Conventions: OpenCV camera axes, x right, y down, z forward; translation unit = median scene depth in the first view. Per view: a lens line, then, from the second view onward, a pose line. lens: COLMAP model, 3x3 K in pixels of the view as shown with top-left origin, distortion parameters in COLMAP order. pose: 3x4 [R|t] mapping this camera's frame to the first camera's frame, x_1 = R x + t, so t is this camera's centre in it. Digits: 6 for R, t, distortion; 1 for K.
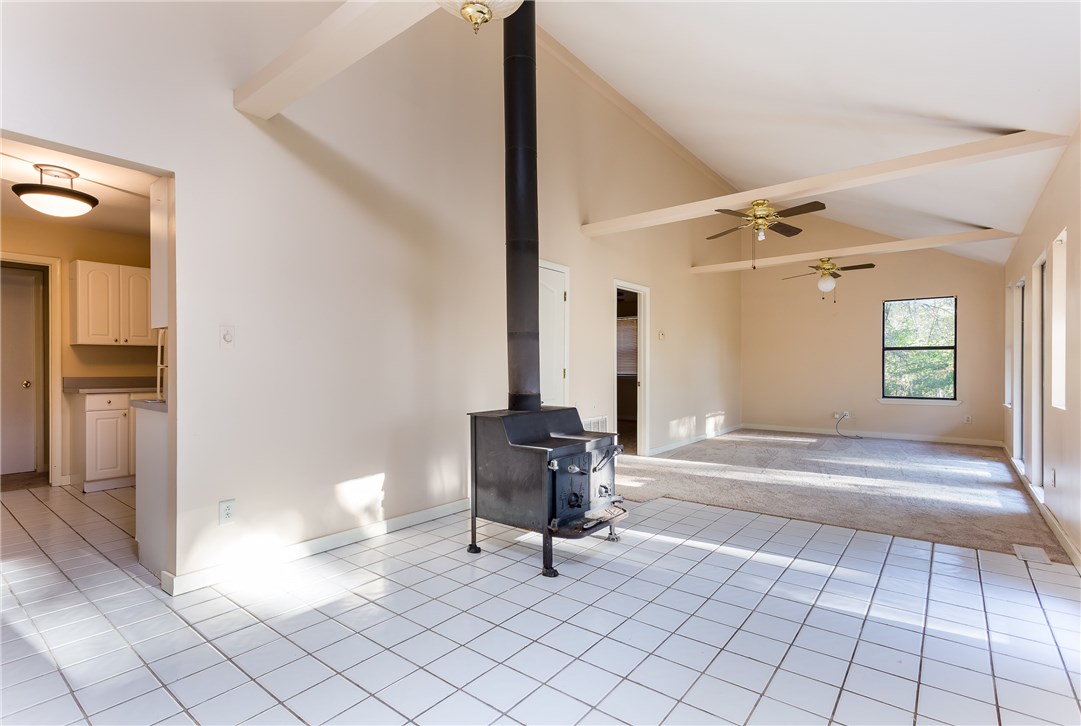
lens RADIAL K [[526.1, 0, 536.9], [0, 526.1, 371.6], [0, 0, 1]] dist [-0.001983, -0.000750]
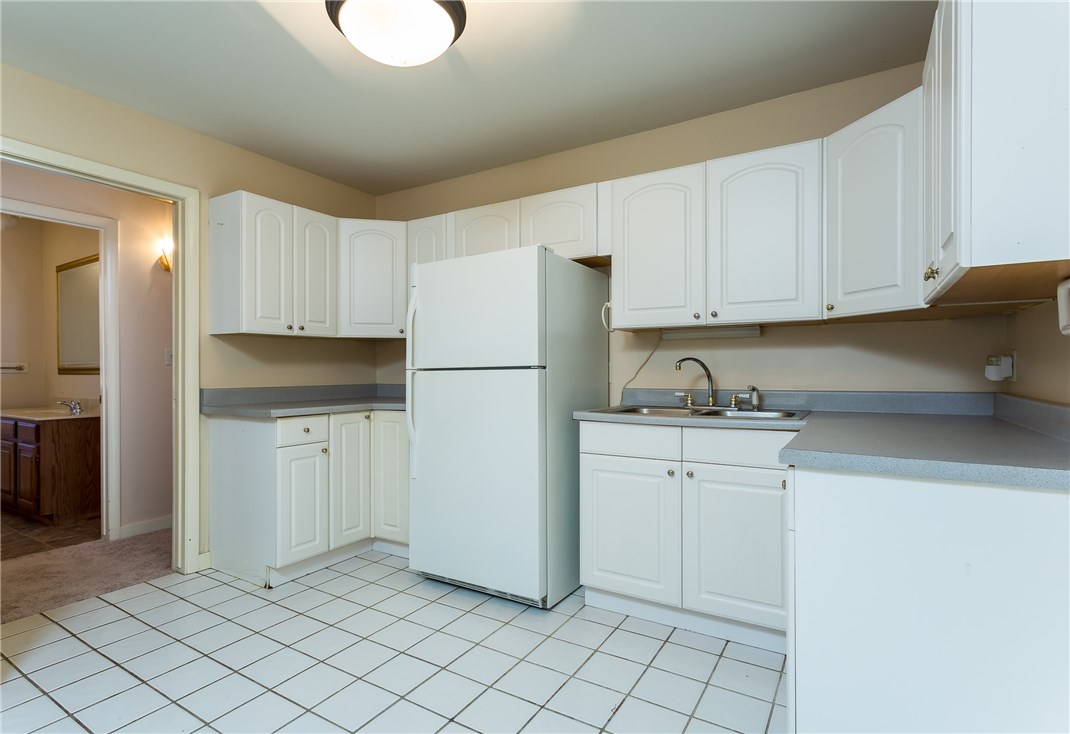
lens RADIAL K [[522.0, 0, 535.0], [0, 522.0, 367.0], [0, 0, 1]] dist [0.001577, 0.000346]
pose [[0.993129, -0.002543, 0.116993, -0.606922], [0.003325, 0.999973, -0.006485, -0.008694], [-0.116973, 0.006830, 0.993112, 0.371353]]
